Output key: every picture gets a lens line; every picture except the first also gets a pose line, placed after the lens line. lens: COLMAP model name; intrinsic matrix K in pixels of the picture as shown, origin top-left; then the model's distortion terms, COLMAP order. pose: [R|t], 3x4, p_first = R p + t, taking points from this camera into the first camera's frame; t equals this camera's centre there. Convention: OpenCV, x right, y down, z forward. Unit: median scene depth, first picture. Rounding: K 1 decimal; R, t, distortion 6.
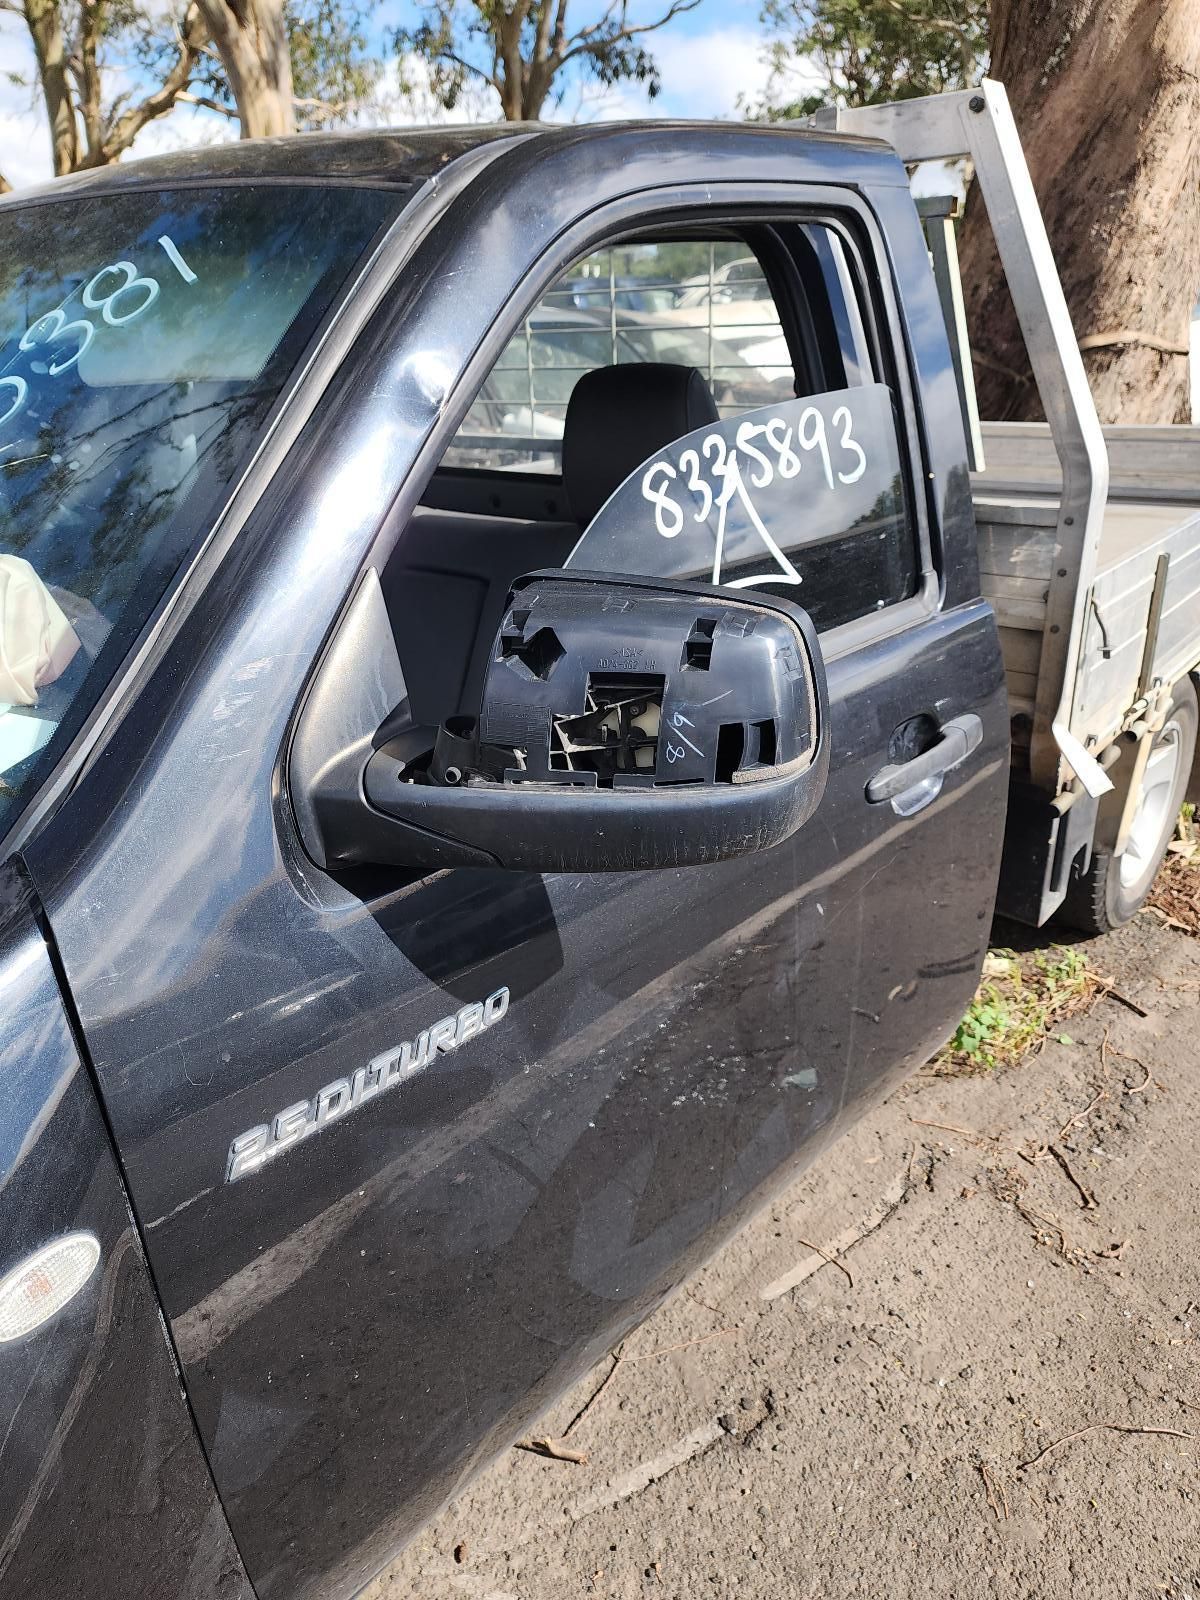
lens RADIAL K [[1155.6, 0, 600.0], [0, 1155.6, 800.0], [0, 0, 1]] dist [0.149204, -0.251499]
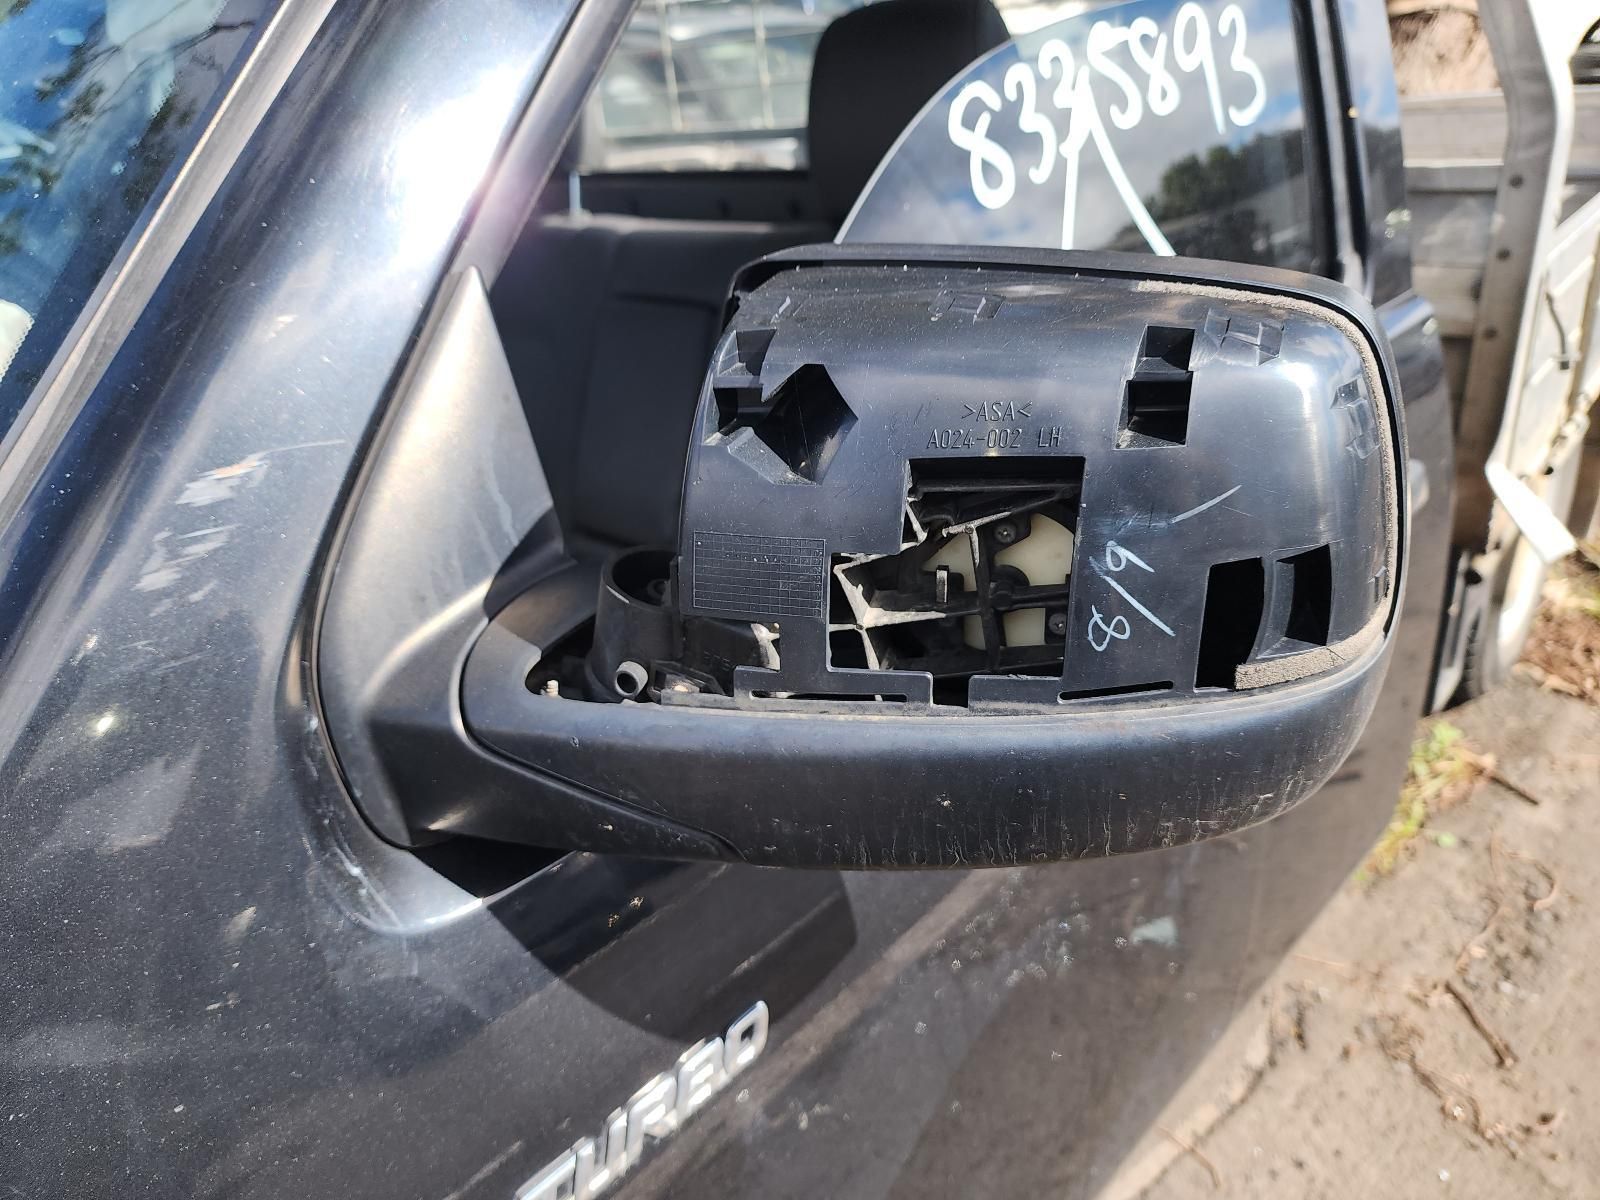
lens RADIAL K [[1107.4, 0, 800.0], [0, 1107.4, 600.0], [0, 0, 1]] dist [0.051770, -0.061954]
pose [[0.998096, -0.040558, -0.046467, -0.028929], [0.043377, 0.997174, 0.061345, -0.071186], [0.043848, -0.063243, 0.997034, 0.476998]]
